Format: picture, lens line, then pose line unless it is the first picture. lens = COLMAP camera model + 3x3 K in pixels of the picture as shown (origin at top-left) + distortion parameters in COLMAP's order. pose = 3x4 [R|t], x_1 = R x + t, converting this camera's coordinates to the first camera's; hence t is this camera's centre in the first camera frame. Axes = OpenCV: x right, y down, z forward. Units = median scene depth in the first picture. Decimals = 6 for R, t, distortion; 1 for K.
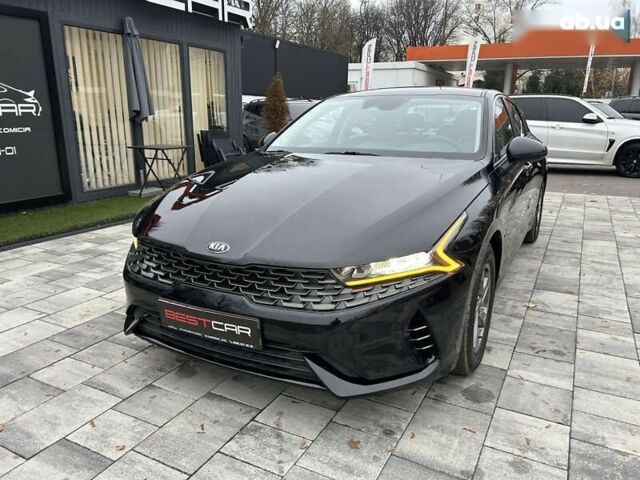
lens RADIAL K [[482.0, 0, 325.0], [0, 482.0, 241.6], [0, 0, 1]] dist [0.055243, -0.053277]
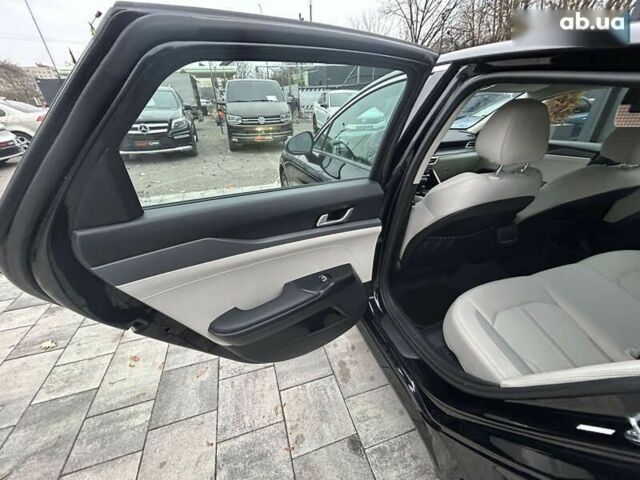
lens RADIAL K [[257.6, 0, 318.8], [0, 257.6, 239.5], [0, 0, 1]] dist [-0.001804, 0.000394]
pose [[-0.702082, 0.351302, -0.619410, 0.777822], [-0.166944, 0.764397, 0.622758, -0.370092], [0.692251, 0.540634, -0.478021, 1.354152]]
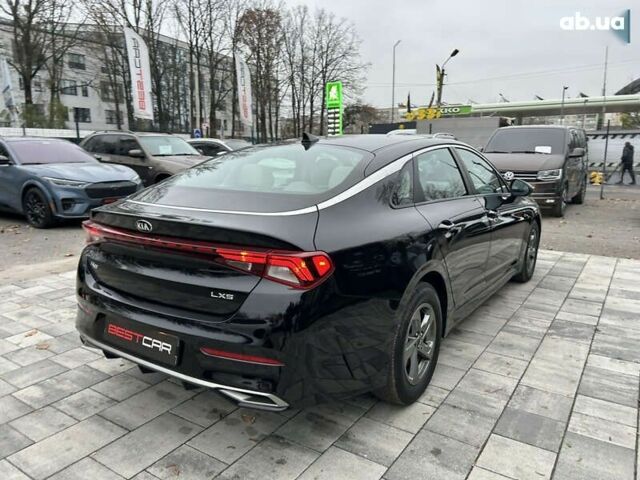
lens RADIAL K [[481.8, 0, 327.1], [0, 481.8, 243.1], [0, 0, 1]] dist [0.055985, -0.054087]
pose [[-0.995478, -0.026024, 0.091357, 0.257695], [0.016915, 0.897807, 0.440063, -0.710335], [-0.093474, 0.439619, -0.893307, 2.533179]]
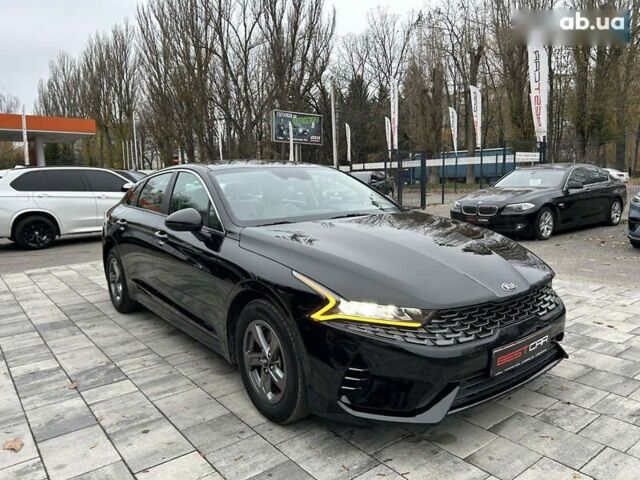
lens RADIAL K [[481.4, 0, 325.6], [0, 481.4, 233.4], [0, 0, 1]] dist [0.058150, -0.058596]
pose [[0.407853, -0.122936, 0.904733, -0.955404], [0.262368, 0.964883, 0.012834, -0.162559], [-0.874539, 0.232139, 0.425785, 0.542689]]
